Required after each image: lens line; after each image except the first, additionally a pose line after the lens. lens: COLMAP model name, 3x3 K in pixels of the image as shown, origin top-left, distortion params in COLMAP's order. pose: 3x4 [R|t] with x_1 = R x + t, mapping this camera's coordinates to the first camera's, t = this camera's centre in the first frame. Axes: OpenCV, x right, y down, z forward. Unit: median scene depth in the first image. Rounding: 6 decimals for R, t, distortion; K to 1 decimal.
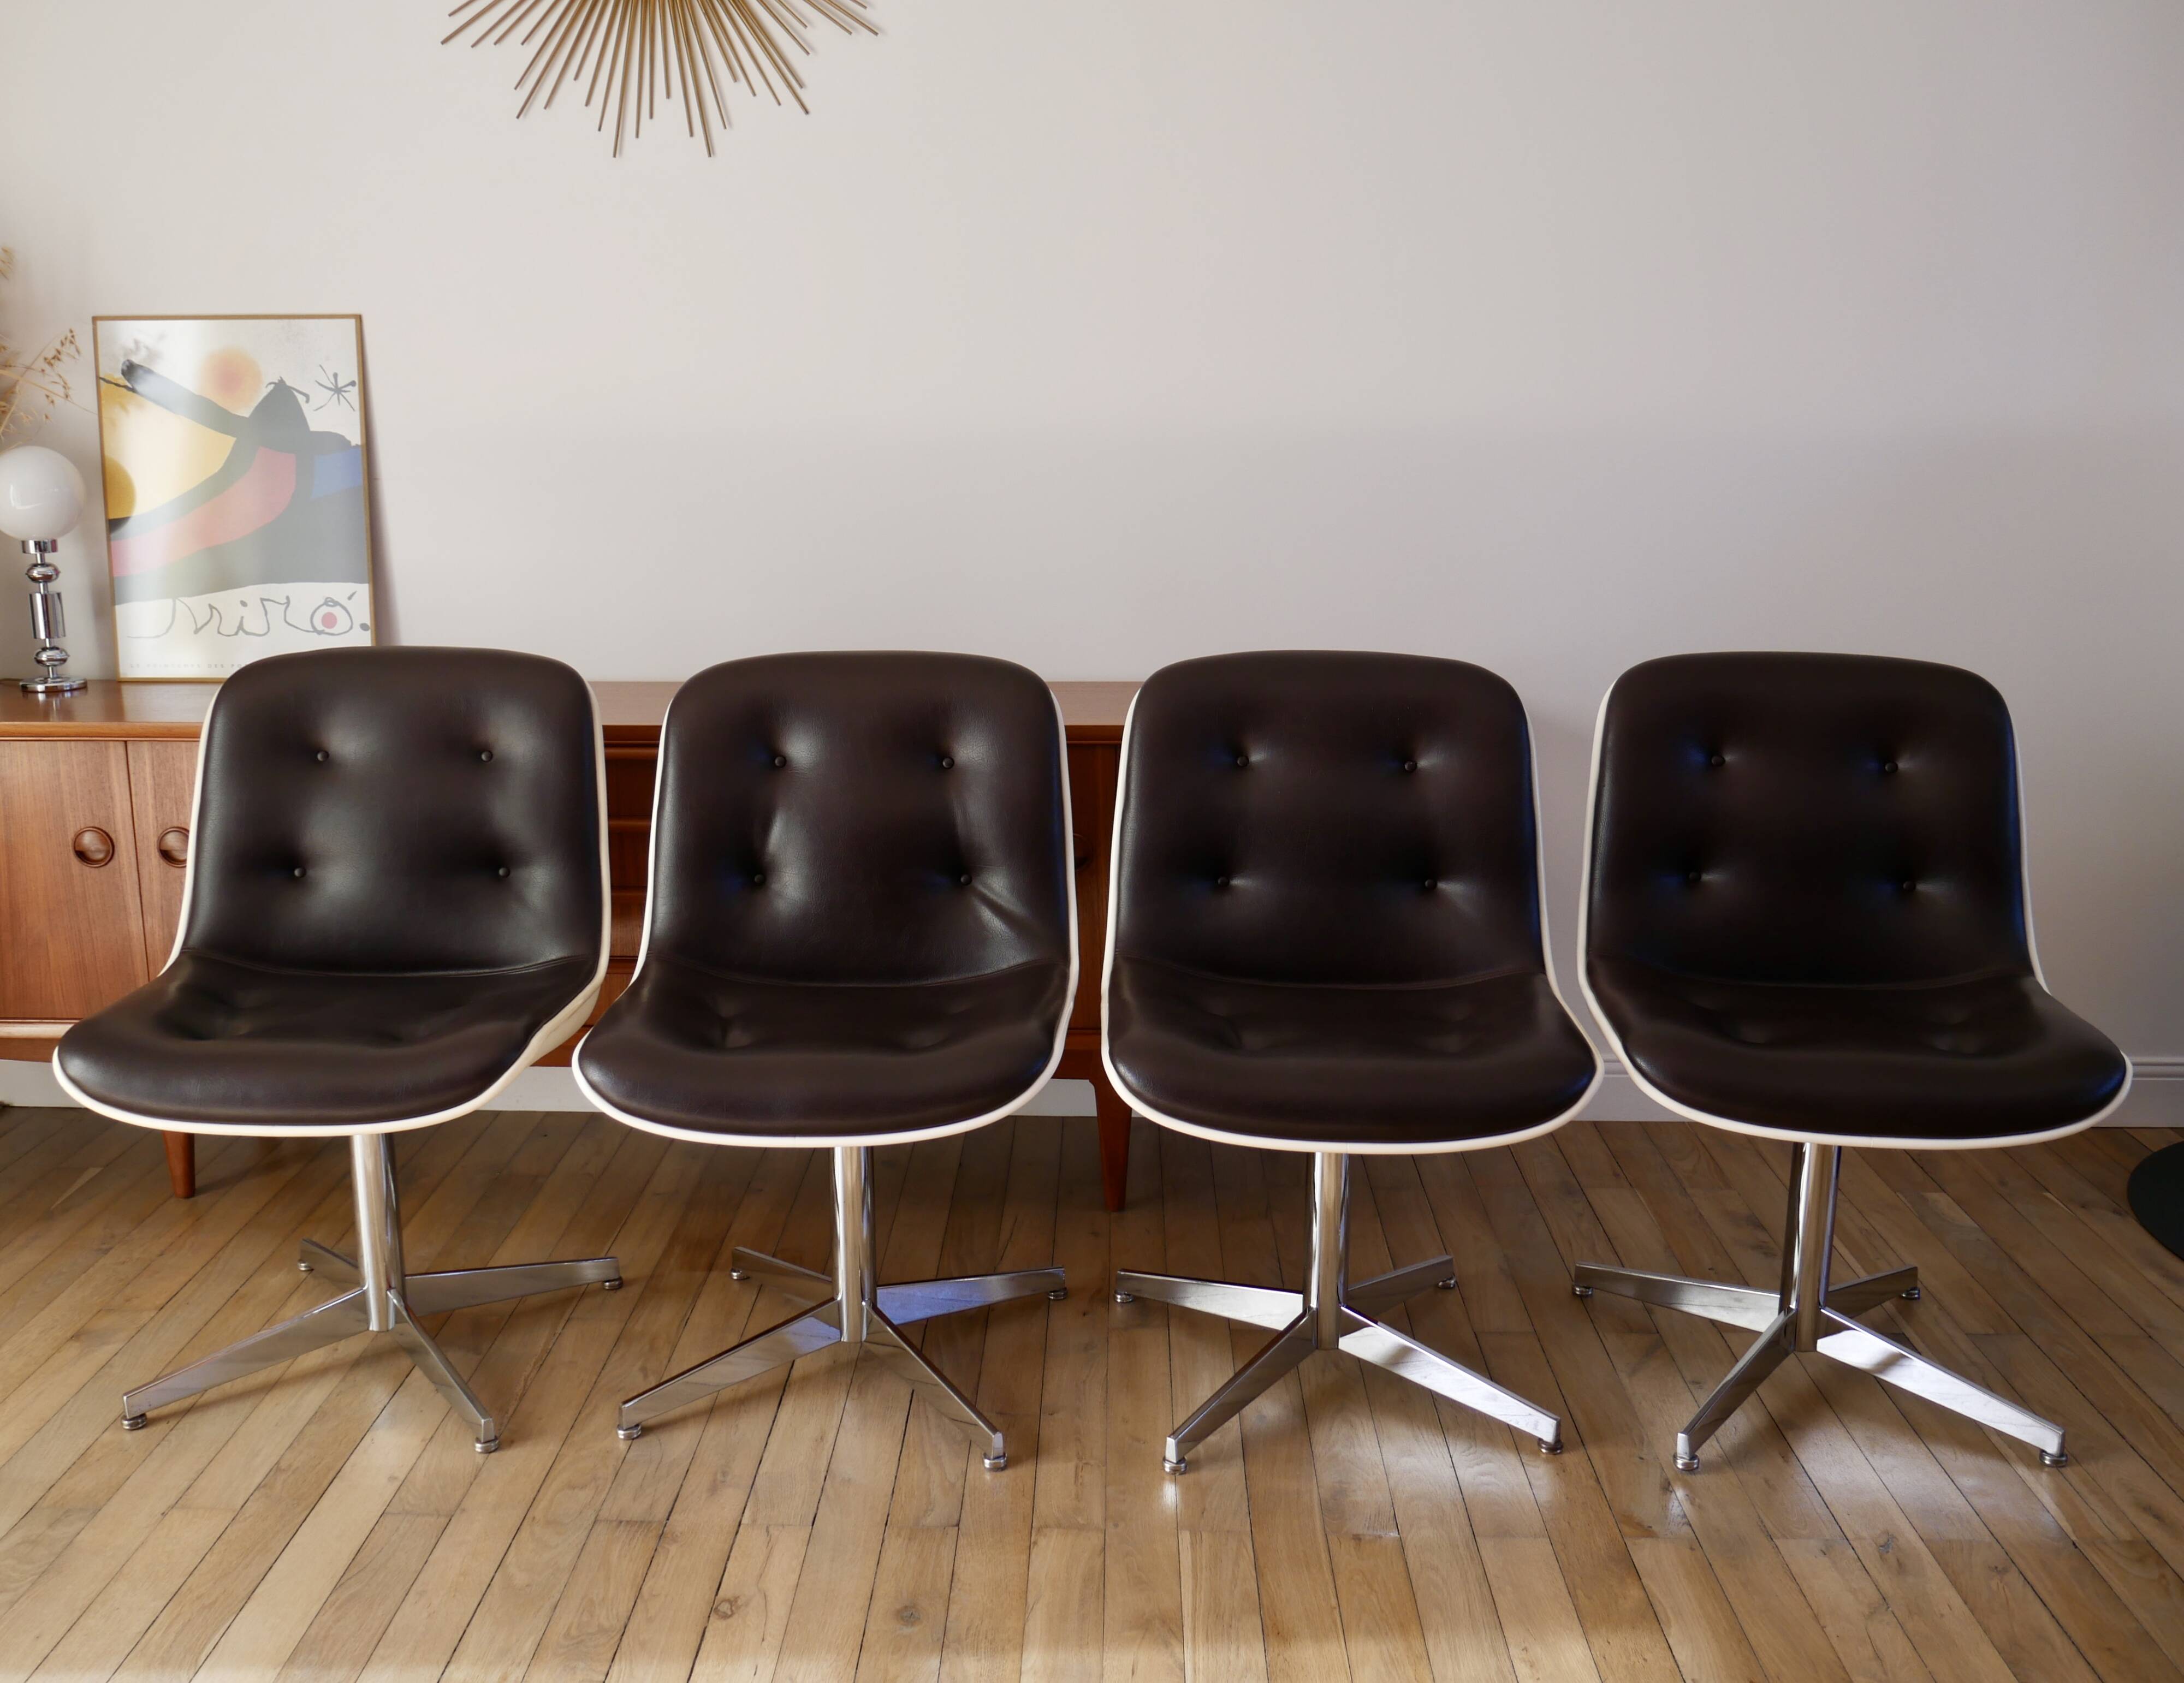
lens RADIAL K [[2084.6, 0, 1060.2], [0, 2084.6, 841.9], [0, 0, 1]] dist [-0.027425, 0.008331]
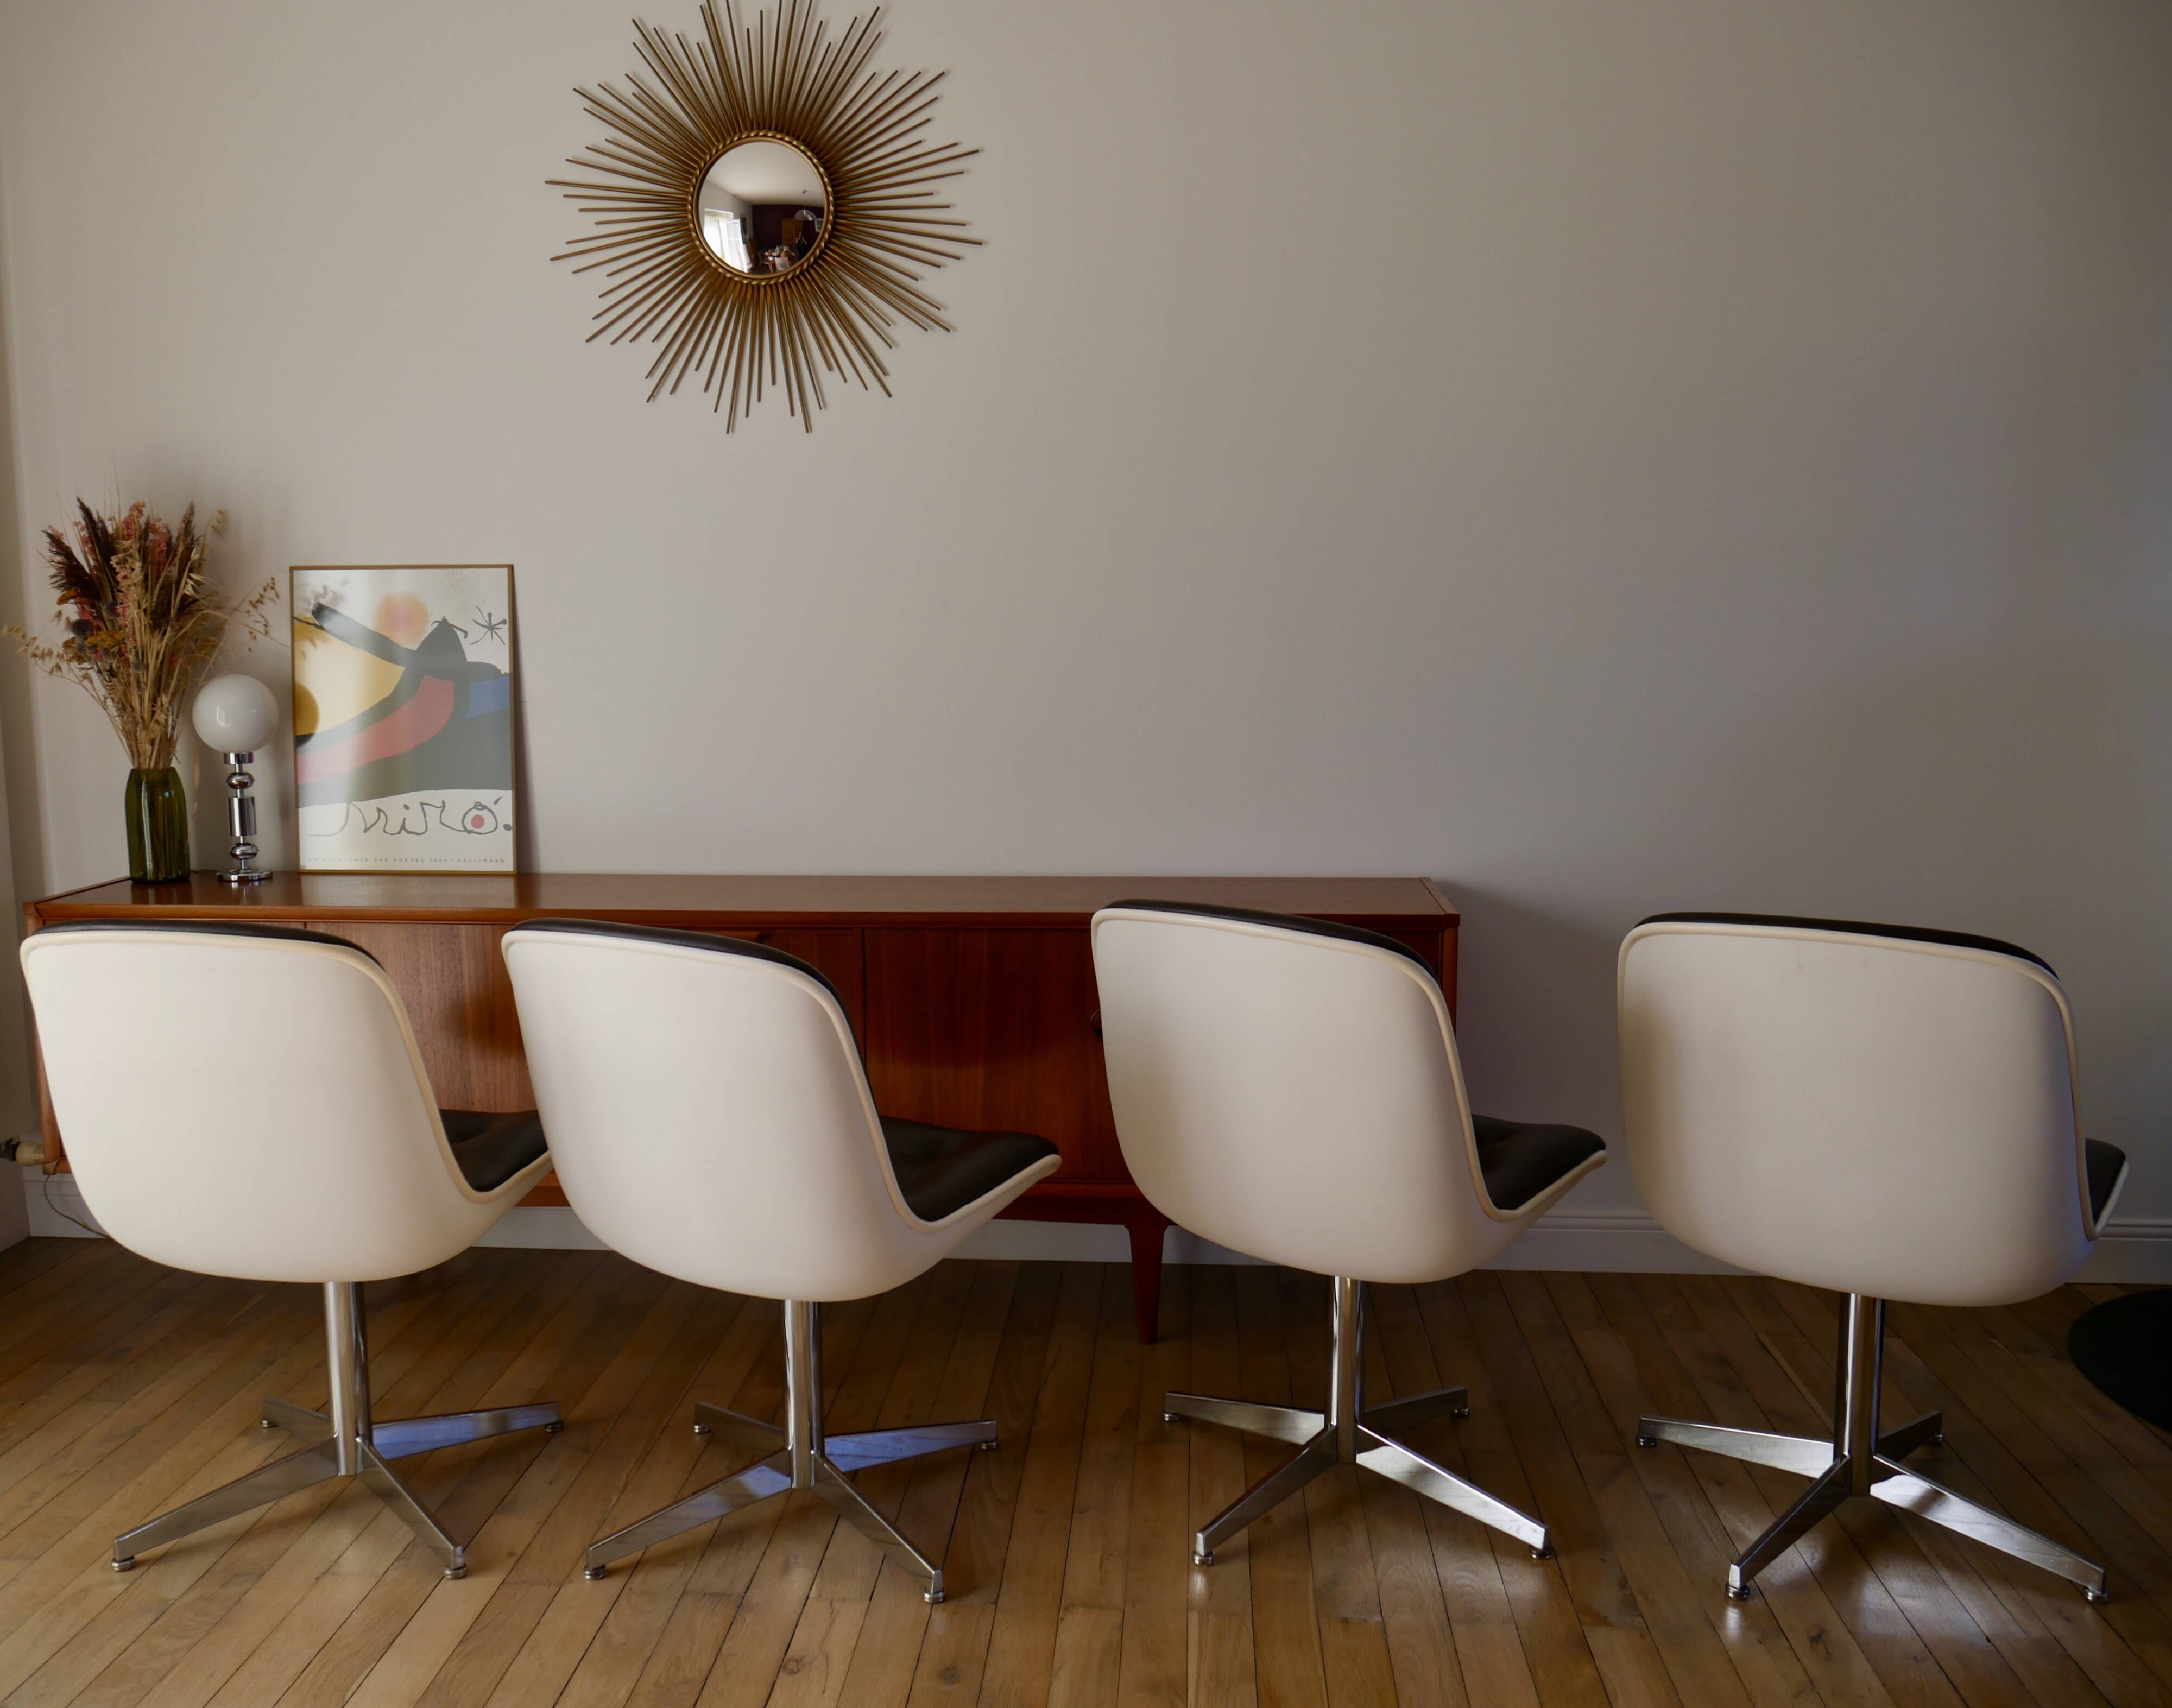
lens RADIAL K [[1951.8, 0, 1039.7], [0, 1951.8, 854.7], [0, 0, 1]] dist [-0.032801, 0.017081]
pose [[0.998741, 0.002814, -0.050086, 0.023152], [-0.007488, 0.995604, -0.093364, 0.014516], [0.049603, 0.093622, 0.994371, -0.088401]]
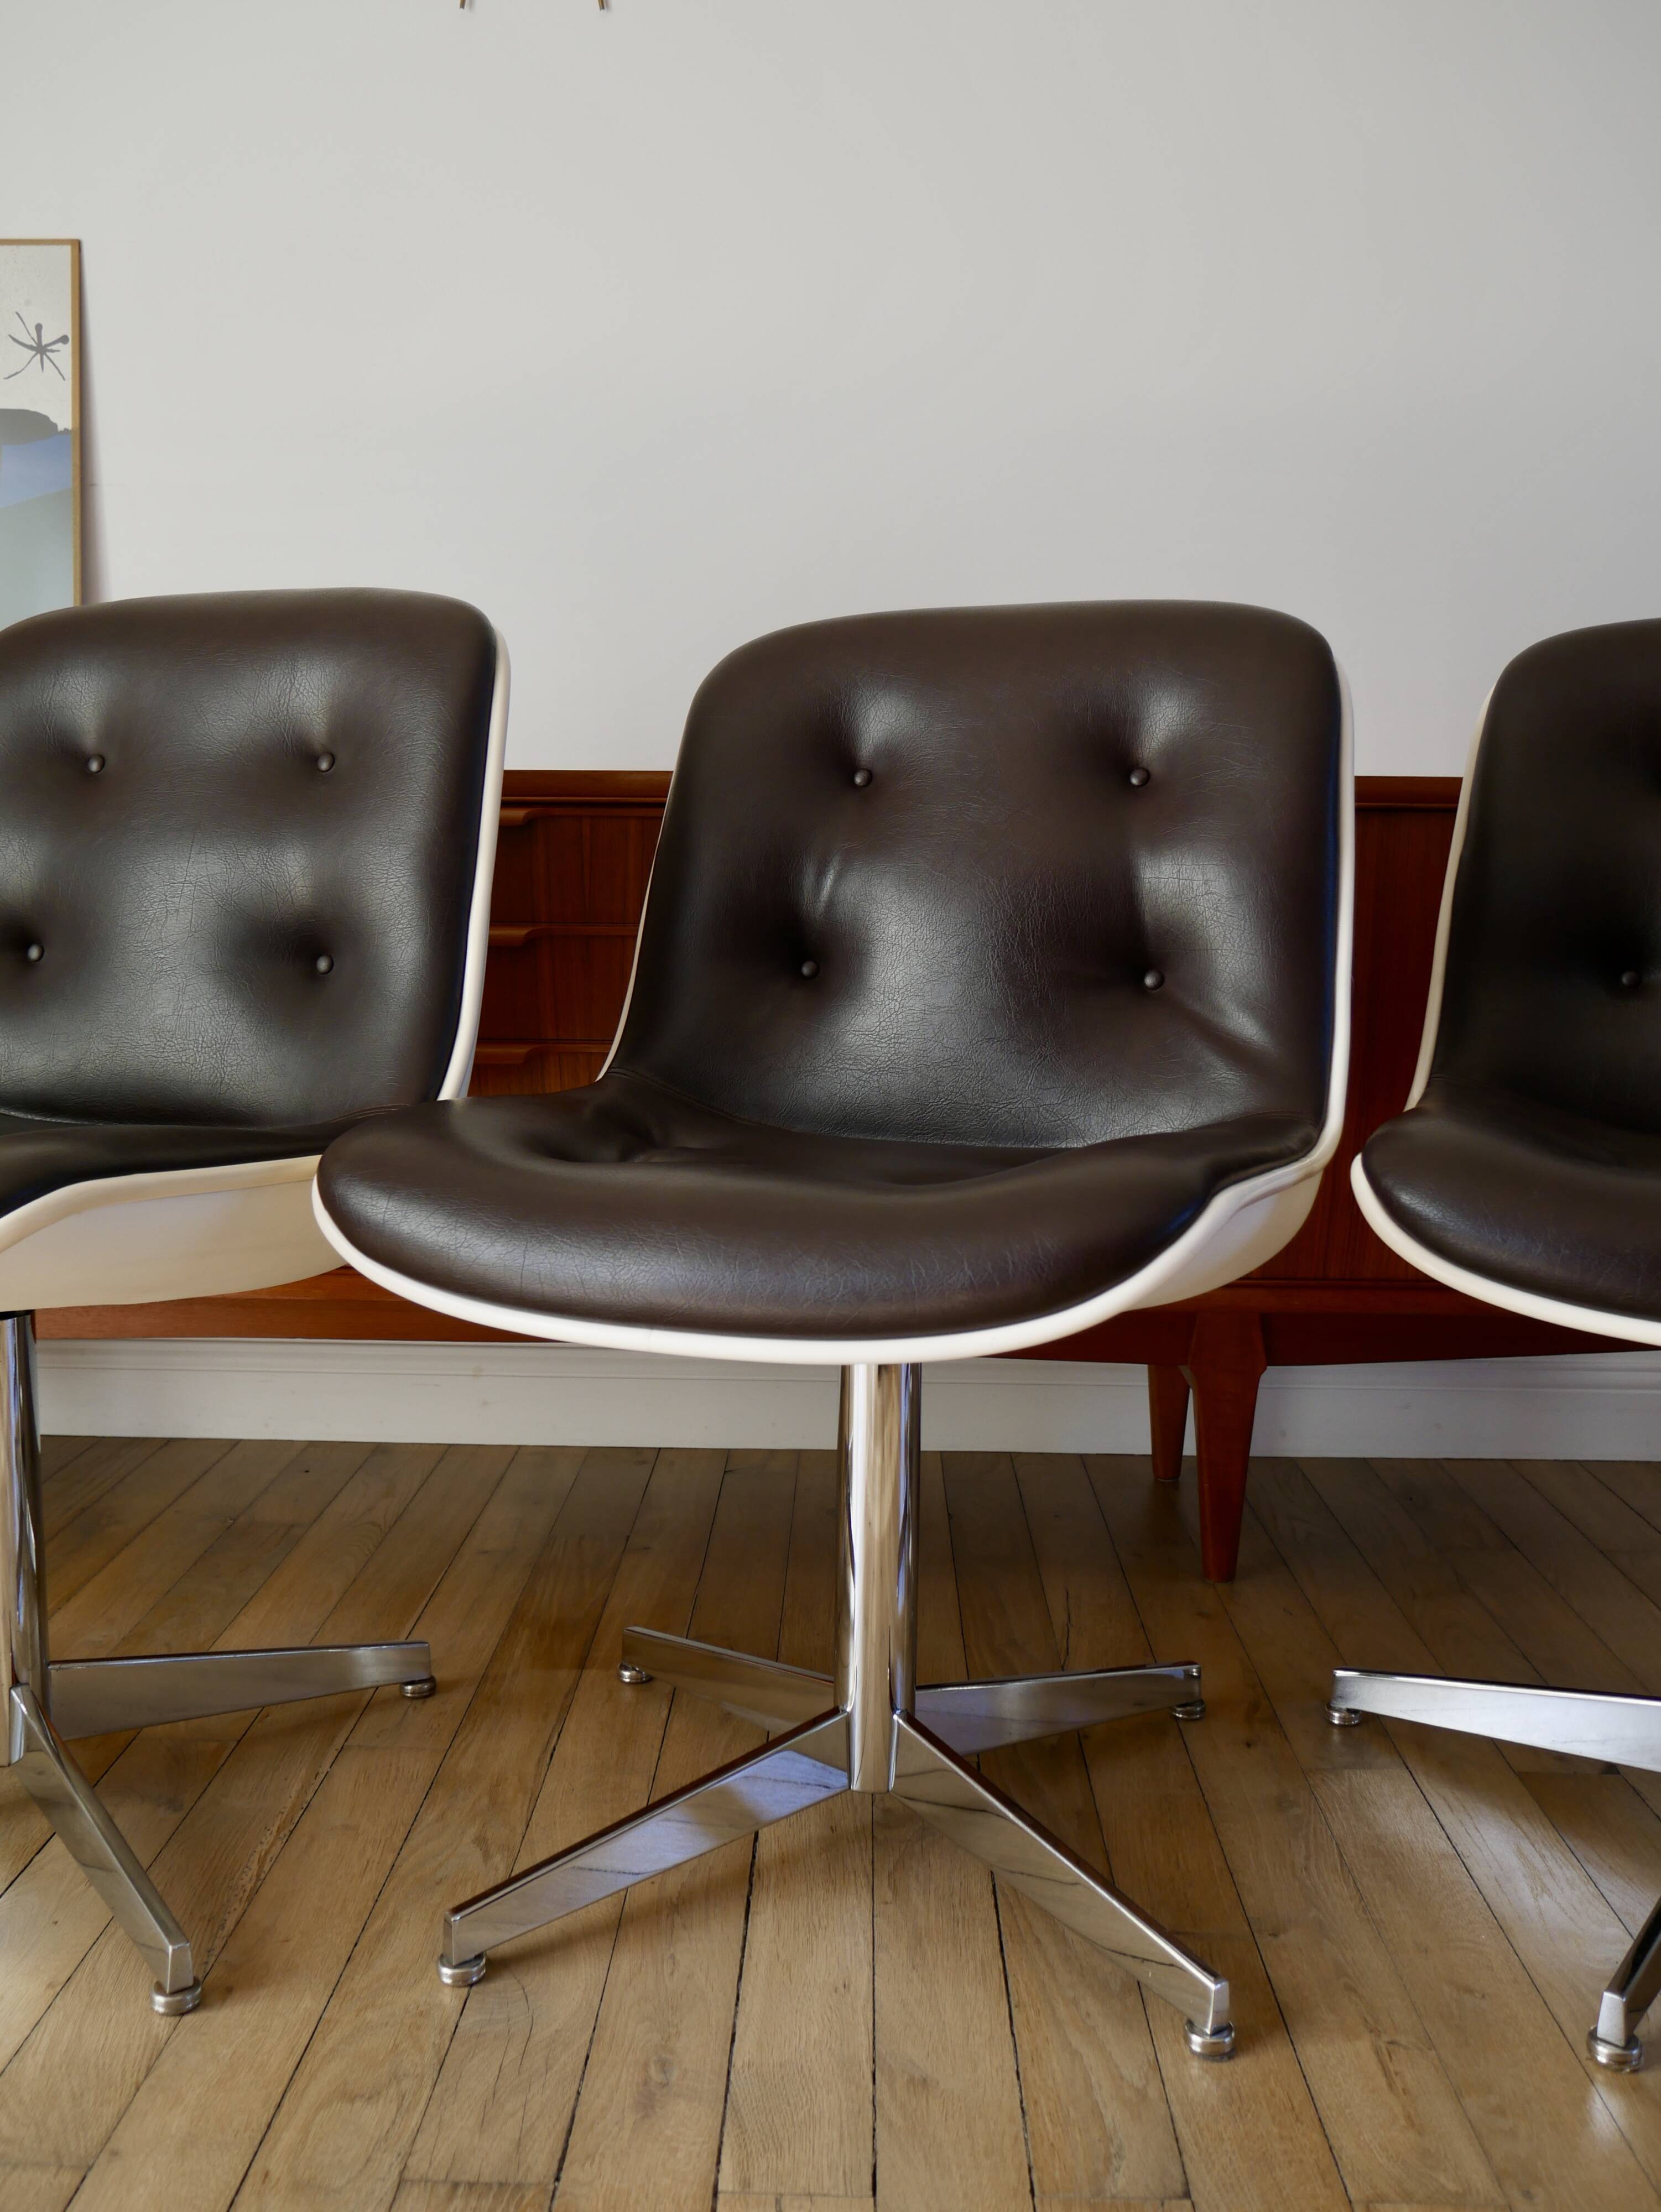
lens RADIAL K [[1997.7, 0, 828.8], [0, 1997.7, 1107.7], [0, 0, 1]] dist [-0.020089, 0.006196]
pose [[0.999861, 0.010952, 0.012564, -0.115514], [-0.009622, 0.994795, -0.101445, 0.112514], [-0.013610, 0.101310, 0.994762, 0.452034]]
